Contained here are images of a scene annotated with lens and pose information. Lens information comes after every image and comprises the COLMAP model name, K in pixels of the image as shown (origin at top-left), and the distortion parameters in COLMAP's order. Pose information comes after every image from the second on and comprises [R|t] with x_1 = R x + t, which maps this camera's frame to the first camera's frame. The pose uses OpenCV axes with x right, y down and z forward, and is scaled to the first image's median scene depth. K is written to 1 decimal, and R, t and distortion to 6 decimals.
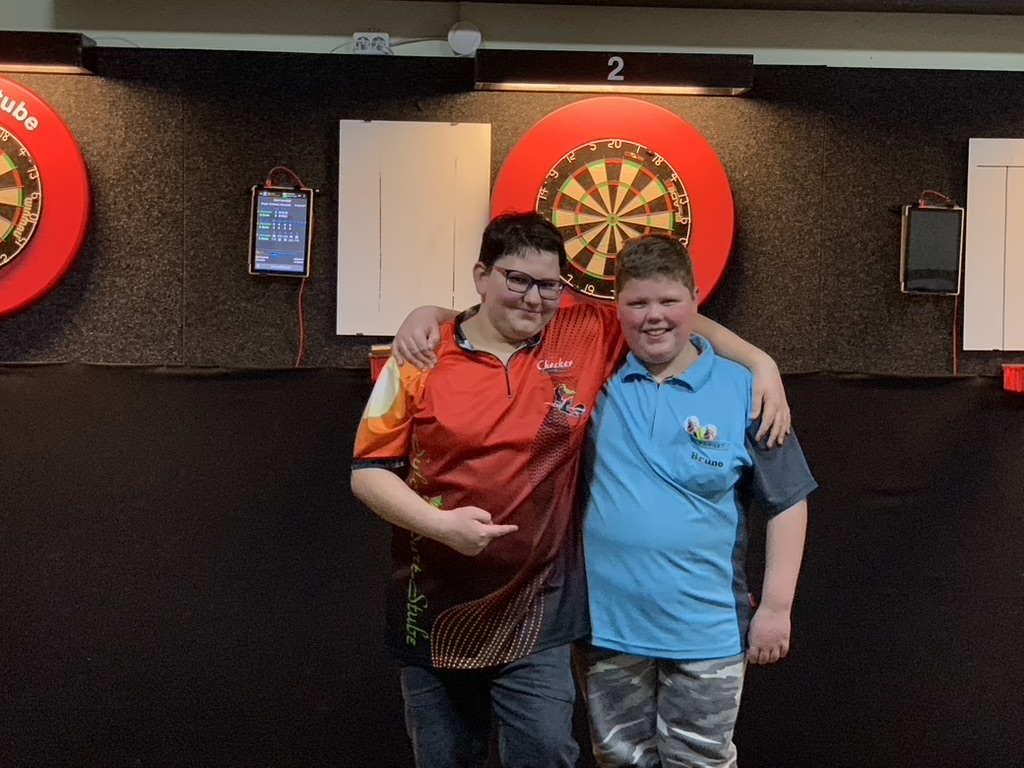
lens RADIAL K [[1863.1, 0, 515.6], [0, 1863.1, 390.7], [0, 0, 1]] dist [0.117624, 0.000000]
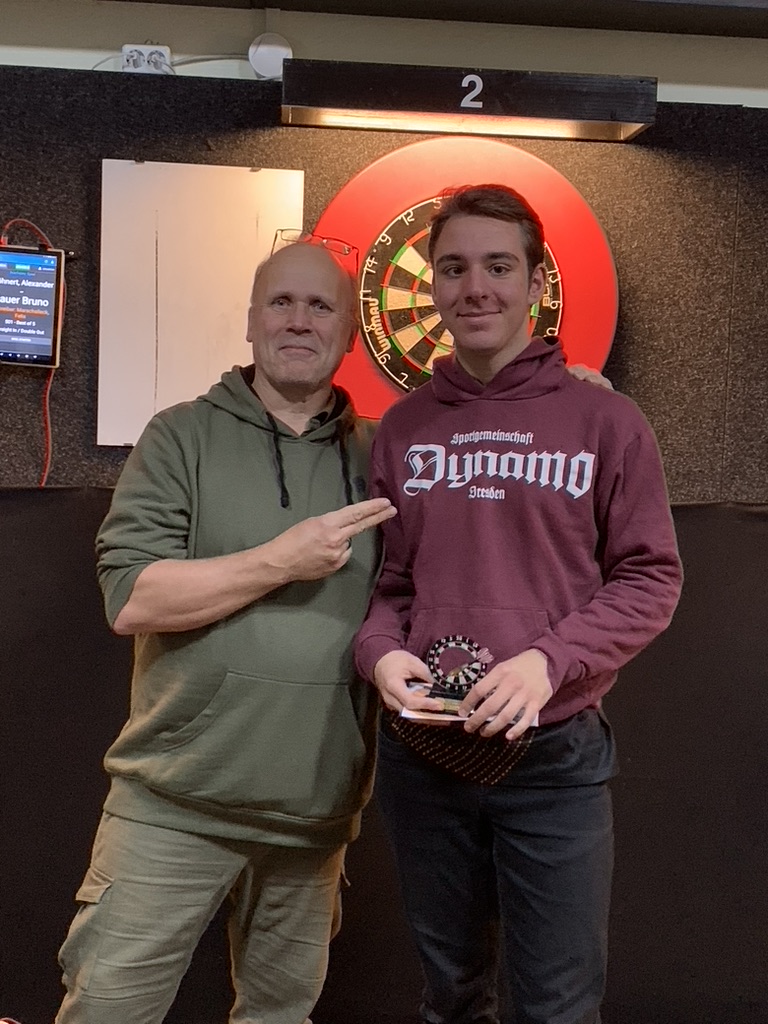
lens RADIAL K [[1576.4, 0, 384.9], [0, 1576.4, 502.2], [0, 0, 1]] dist [0.261118, 0.000000]
pose [[0.999591, 0.017087, 0.022926, 0.007195], [-0.017484, 0.999698, 0.017254, -0.019919], [-0.022624, -0.017647, 0.999588, 0.347240]]
